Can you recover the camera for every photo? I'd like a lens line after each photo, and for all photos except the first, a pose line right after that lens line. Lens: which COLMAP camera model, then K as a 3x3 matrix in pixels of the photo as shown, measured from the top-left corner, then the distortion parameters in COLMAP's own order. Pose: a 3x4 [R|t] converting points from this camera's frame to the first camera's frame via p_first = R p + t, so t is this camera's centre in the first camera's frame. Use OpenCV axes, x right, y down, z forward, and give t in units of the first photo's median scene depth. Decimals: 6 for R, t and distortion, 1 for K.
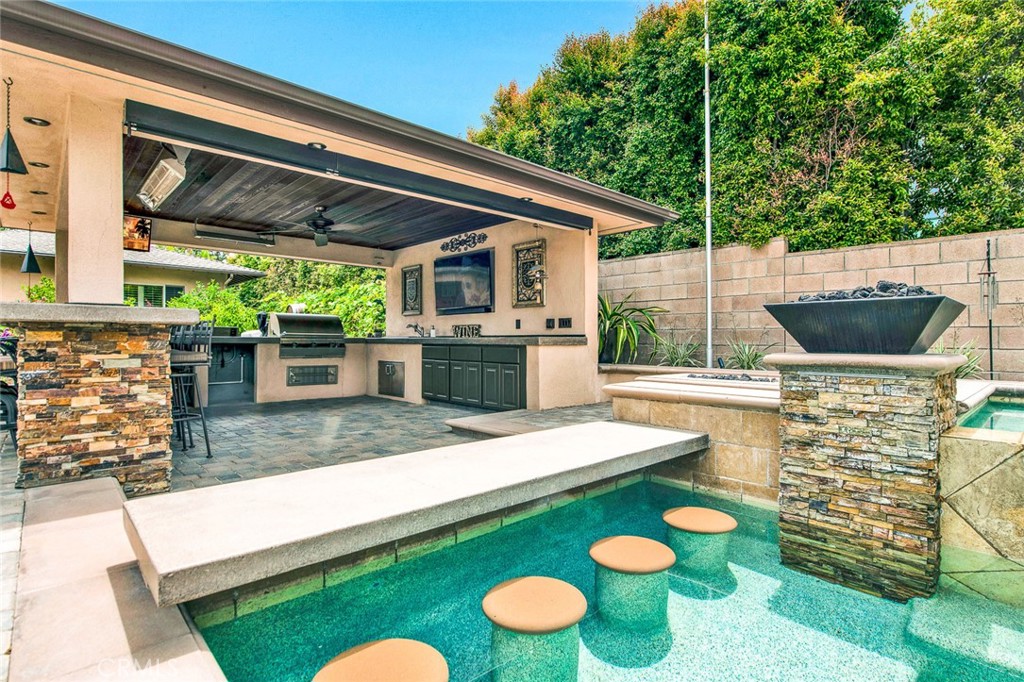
lens RADIAL K [[526.7, 0, 520.6], [0, 526.7, 335.9], [0, 0, 1]] dist [-0.007539, -0.001064]
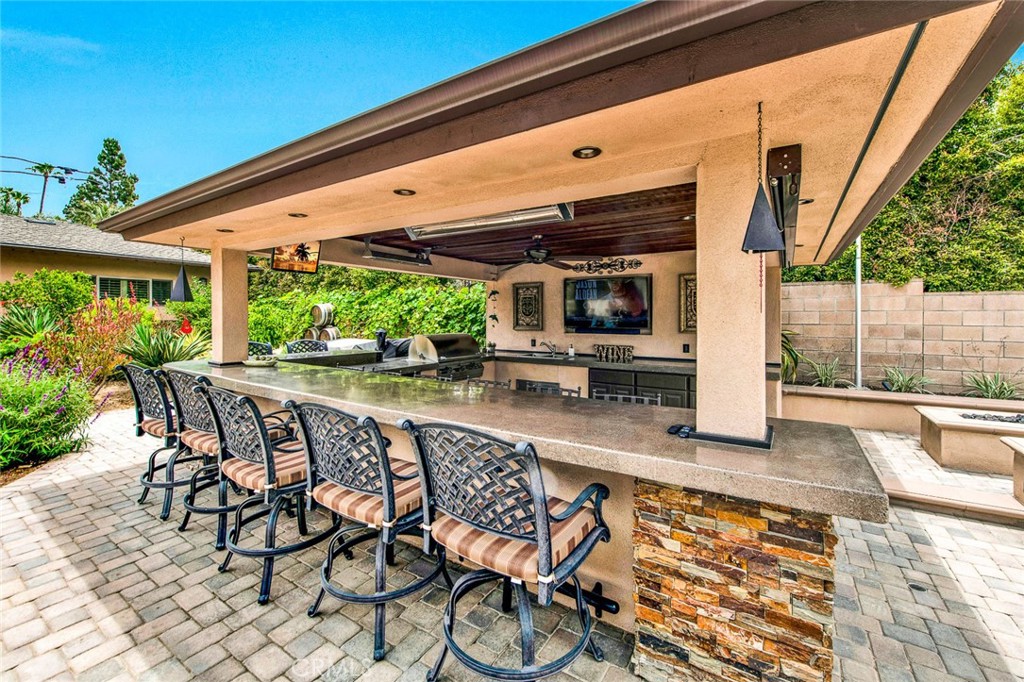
lens RADIAL K [[450.8, 0, 522.7], [0, 450.8, 310.3], [0, 0, 1]] dist [-0.014957, -0.003050]
pose [[0.972383, -0.000416, 0.233391, -0.557163], [0.000885, 0.999998, -0.001907, -0.101583], [-0.233390, 0.002061, 0.972381, 0.195419]]
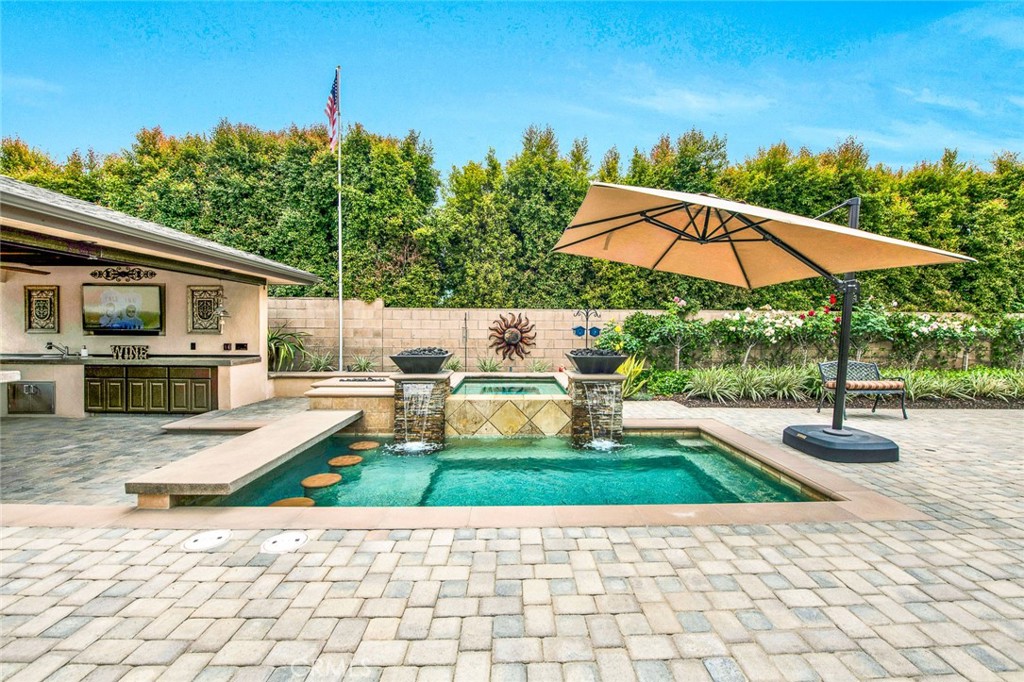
lens RADIAL K [[427.5, 0, 529.2], [0, 427.5, 339.1], [0, 0, 1]] dist [-0.007512, -0.003001]
pose [[0.665736, -0.012206, 0.746088, -0.246809], [-0.011389, 0.999584, 0.026516, -0.080586], [-0.746101, -0.026150, 0.665319, -0.344907]]
